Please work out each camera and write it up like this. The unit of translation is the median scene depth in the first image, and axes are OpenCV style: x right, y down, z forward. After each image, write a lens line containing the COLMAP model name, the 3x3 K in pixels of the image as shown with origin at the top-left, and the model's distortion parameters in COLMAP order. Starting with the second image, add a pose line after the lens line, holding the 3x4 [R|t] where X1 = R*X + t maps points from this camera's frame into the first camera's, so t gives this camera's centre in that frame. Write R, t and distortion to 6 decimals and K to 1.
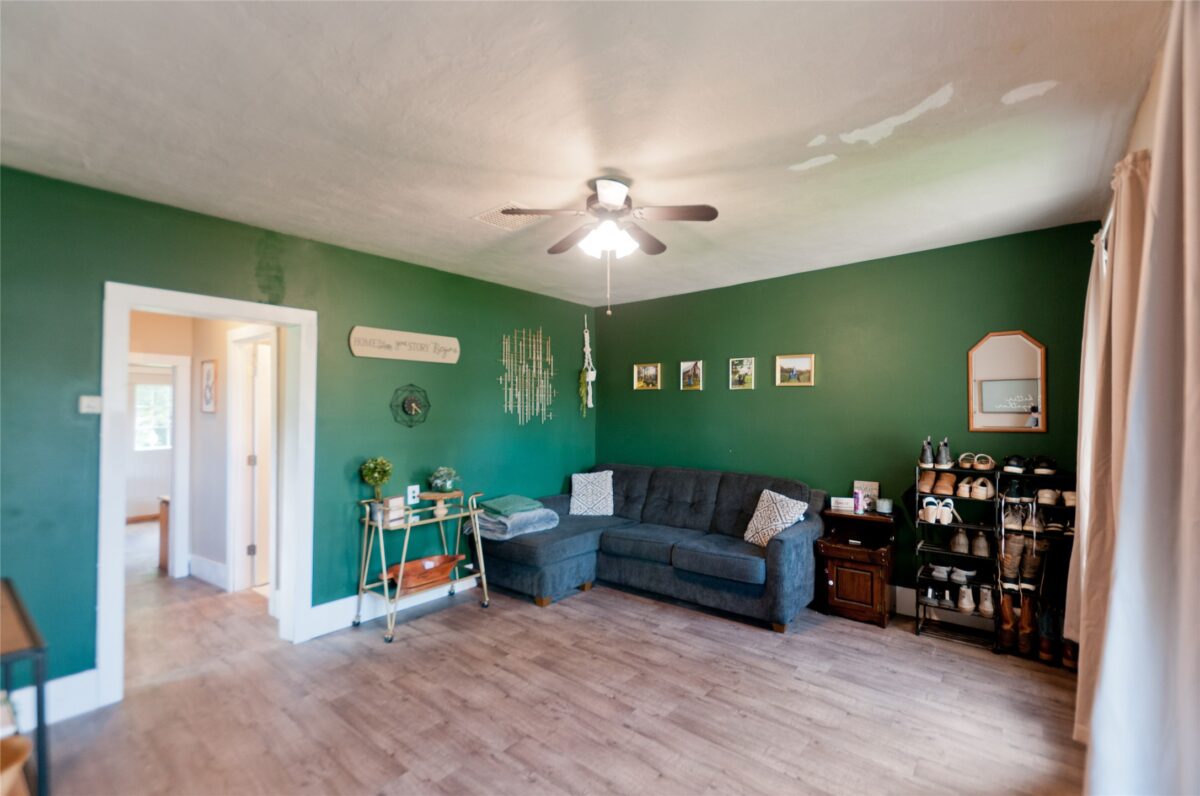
lens RADIAL K [[528.5, 0, 598.0], [0, 528.5, 409.5], [0, 0, 1]] dist [0.002893, -0.000545]
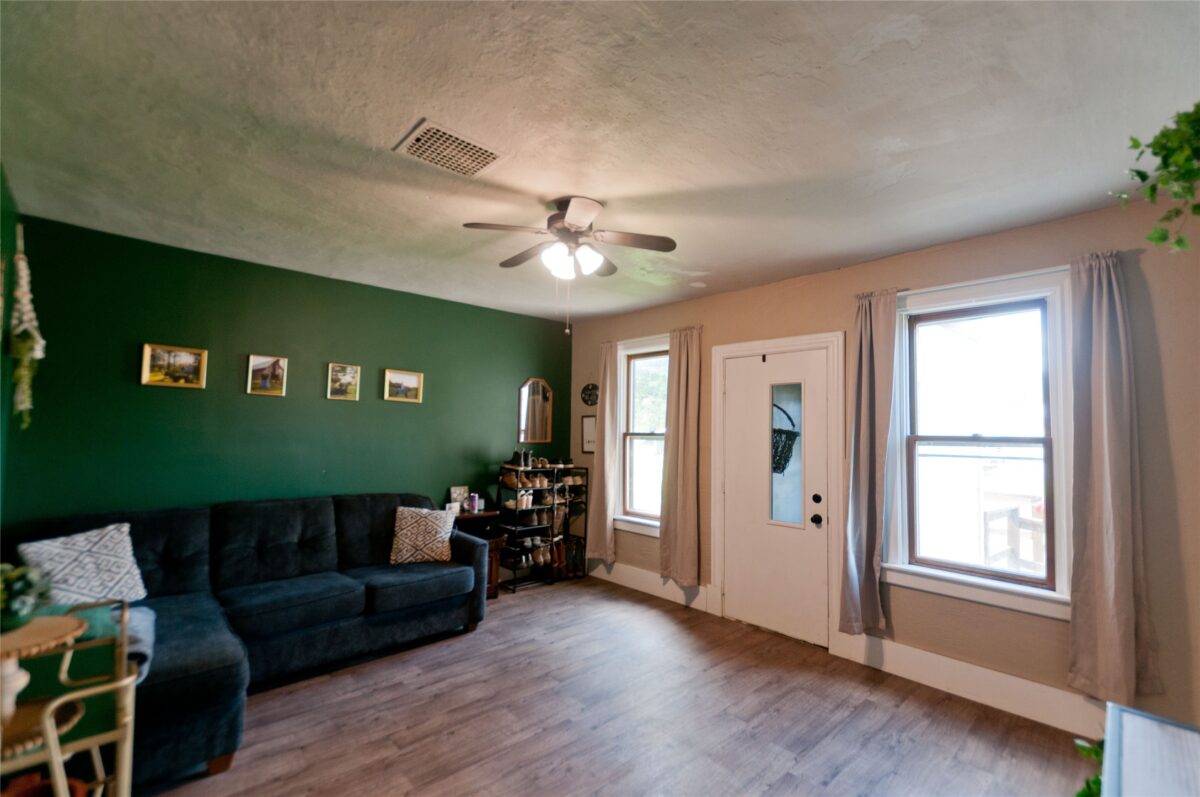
lens RADIAL K [[528.5, 0, 598.0], [0, 528.5, 410.0], [0, 0, 1]] dist [0.002893, -0.000545]
pose [[0.106051, 0.043316, 0.993417, -0.655446], [-0.027286, 0.998801, -0.040638, 0.002970], [-0.993986, -0.022797, 0.107105, 0.569506]]
